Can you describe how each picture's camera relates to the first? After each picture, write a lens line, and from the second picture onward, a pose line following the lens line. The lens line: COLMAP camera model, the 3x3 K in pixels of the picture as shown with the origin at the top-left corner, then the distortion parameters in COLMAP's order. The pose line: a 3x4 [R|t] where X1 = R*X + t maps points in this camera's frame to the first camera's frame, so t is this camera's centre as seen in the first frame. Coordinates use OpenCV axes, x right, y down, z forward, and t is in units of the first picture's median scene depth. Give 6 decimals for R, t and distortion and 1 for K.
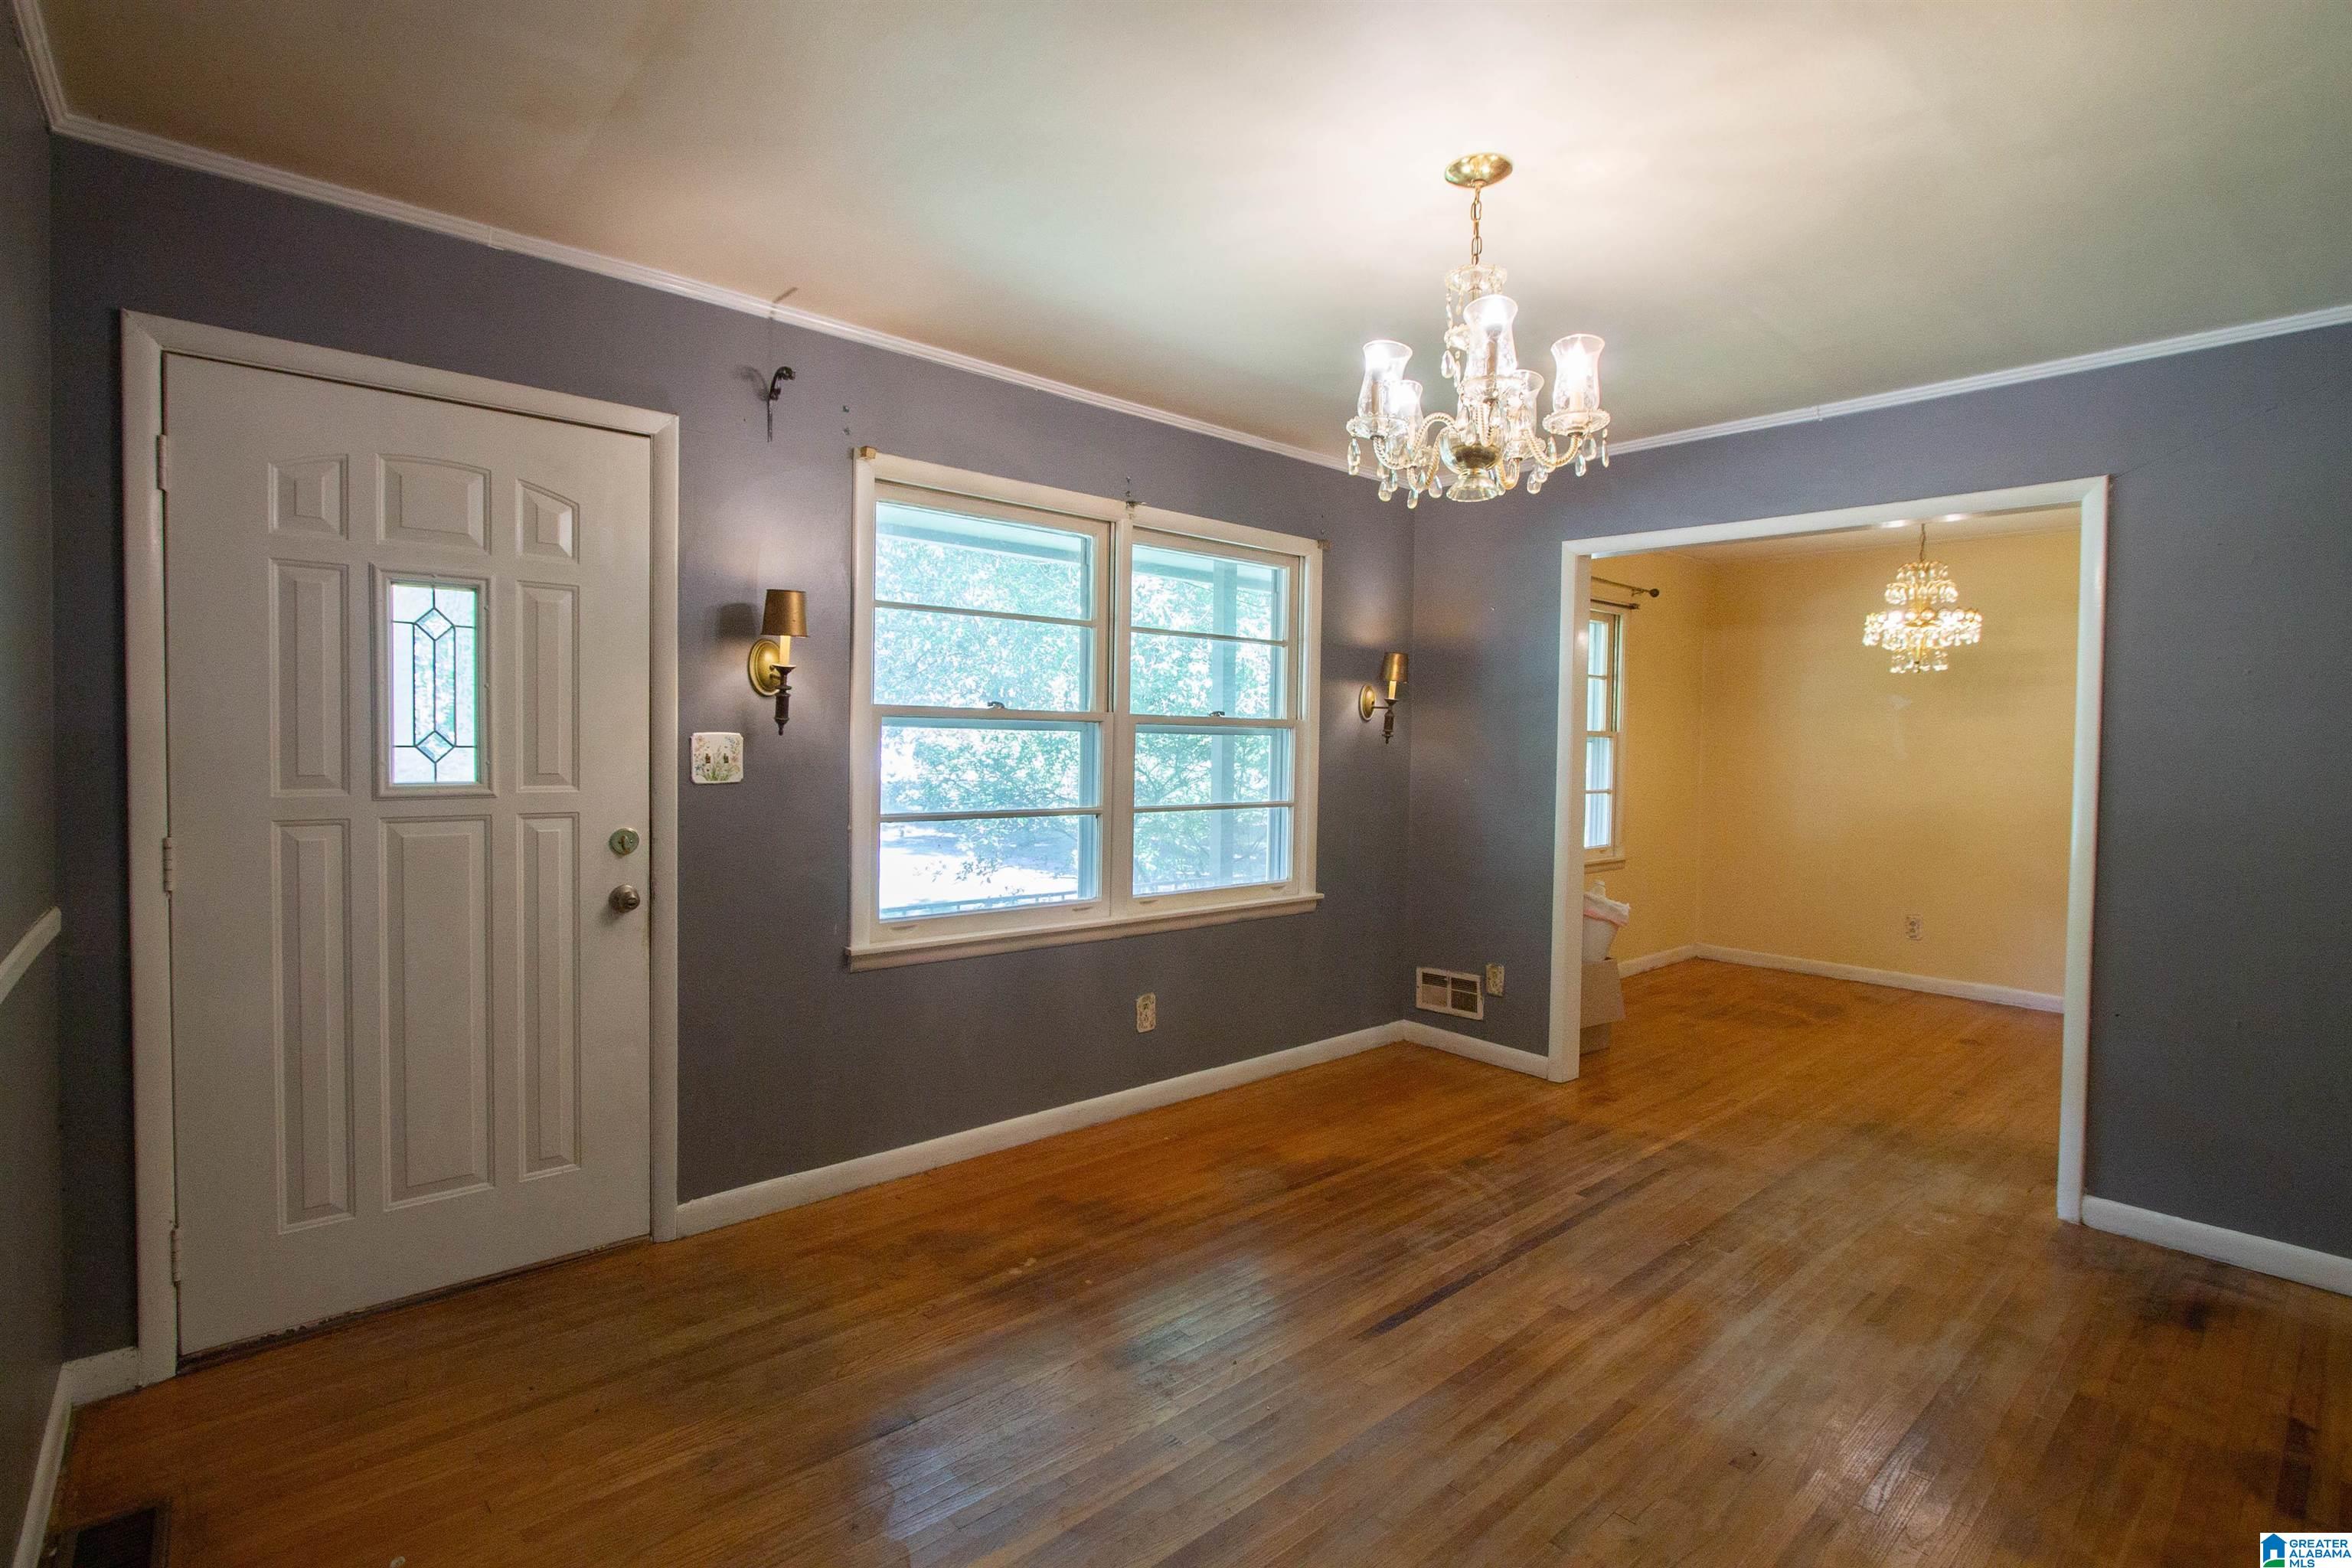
lens RADIAL K [[1105.2, 0, 1166.9], [0, 1105.2, 774.3], [0, 0, 1]] dist [-0.024639, 0.004842]
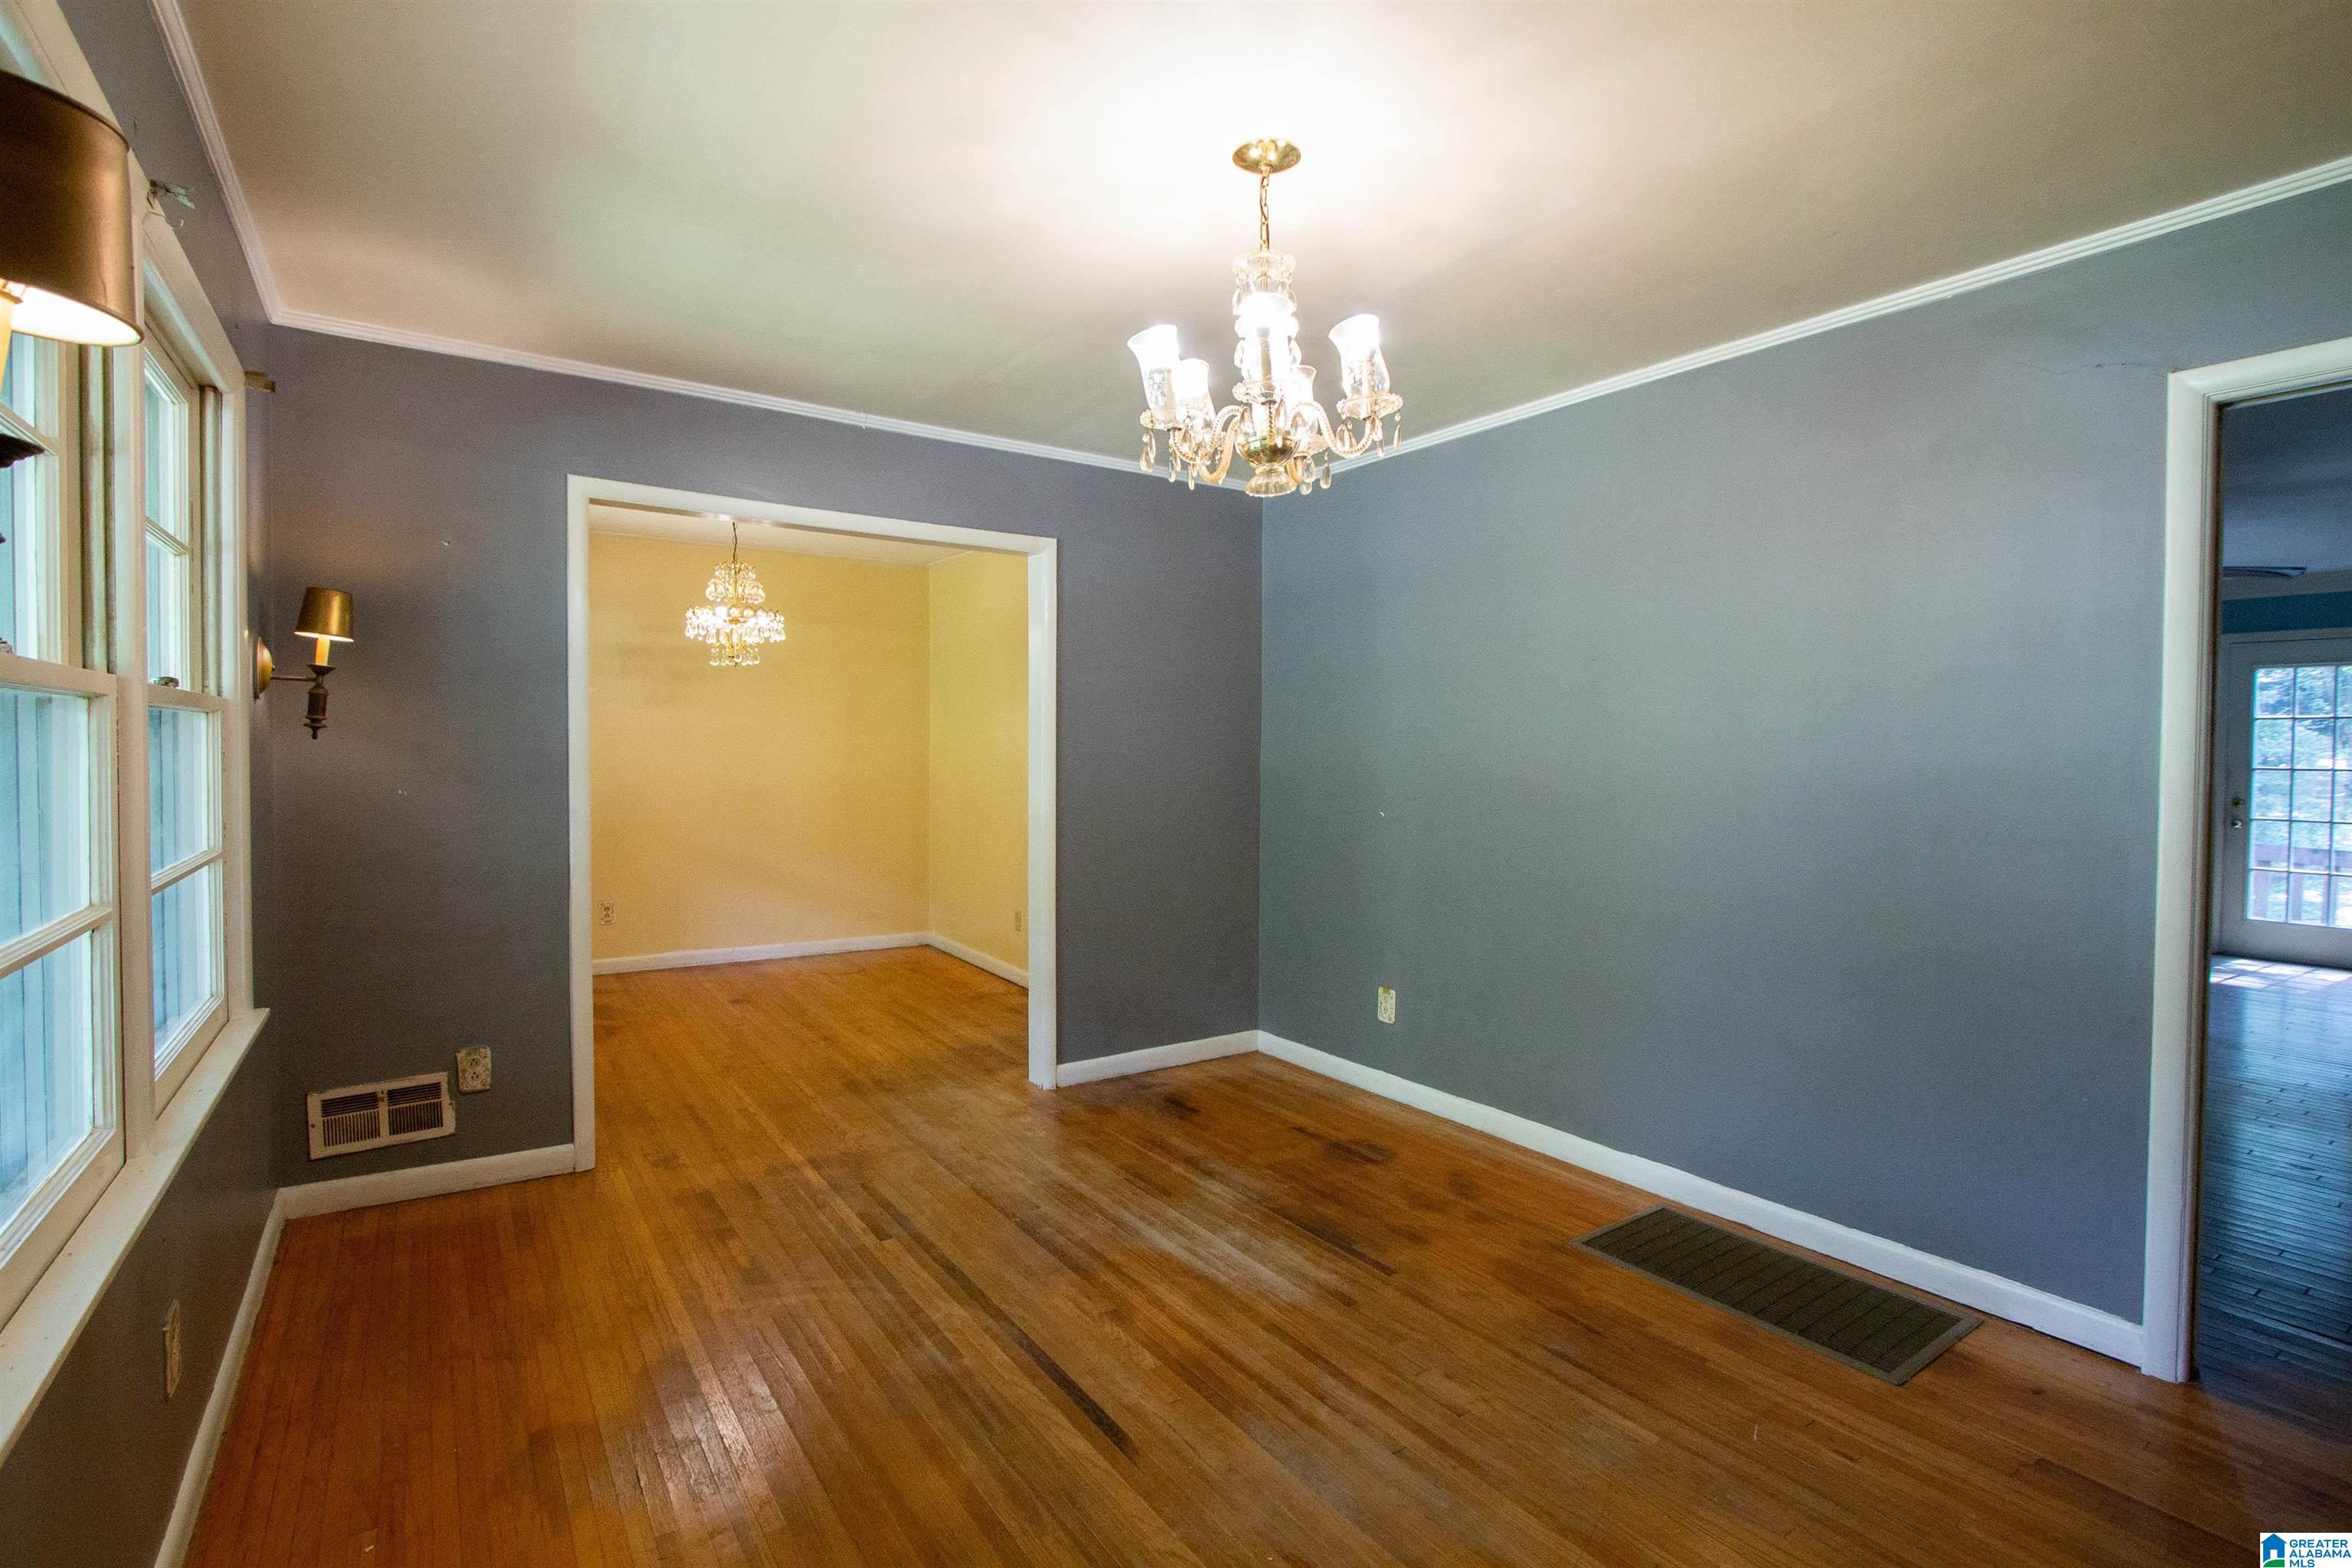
lens RADIAL K [[1105.2, 0, 1174.6], [0, 1105.2, 765.8], [0, 0, 1]] dist [-0.024639, 0.004842]
pose [[0.121451, -0.036779, 0.991916, -0.503220], [0.025624, 0.999096, 0.033908, -0.032392], [-0.992267, 0.021299, 0.122284, 0.681577]]
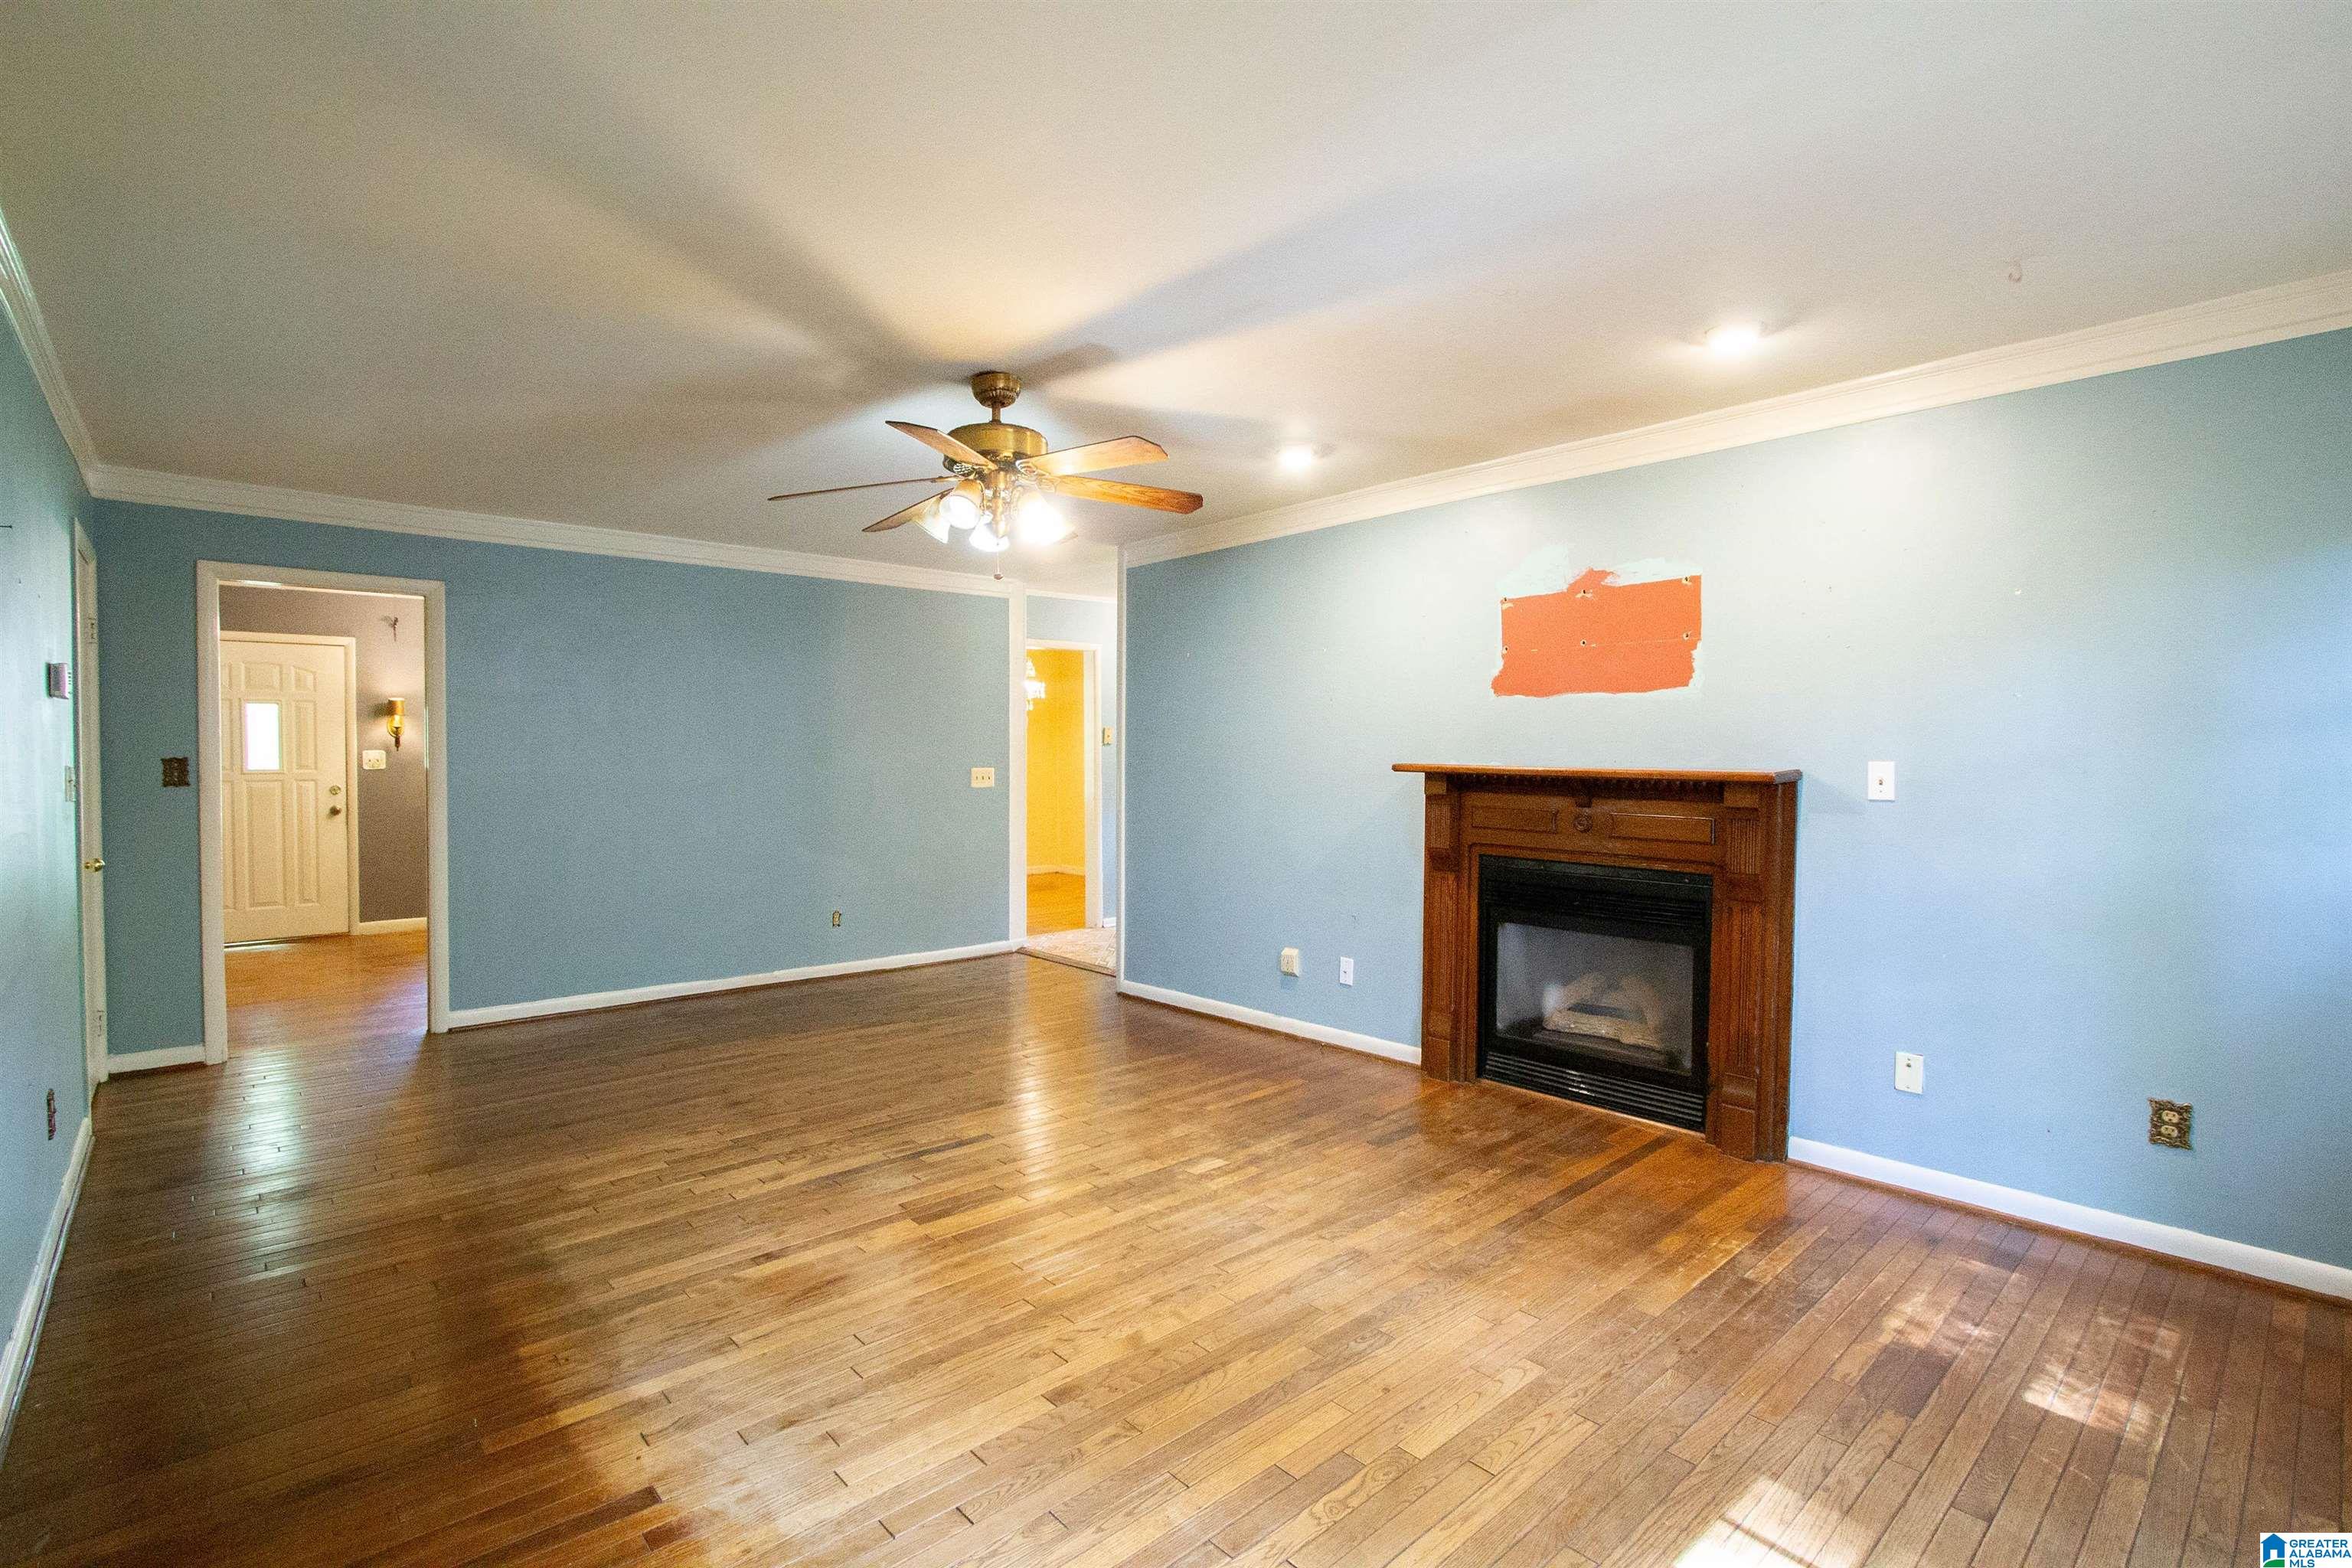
lens RADIAL K [[1105.2, 0, 1166.2], [0, 1105.2, 778.9], [0, 0, 1]] dist [-0.024639, 0.004842]
pose [[0.999910, -0.013152, 0.002566, 1.449333], [0.013173, 0.999880, -0.008180, 0.074762], [-0.002459, 0.008213, 0.999963, -1.605741]]
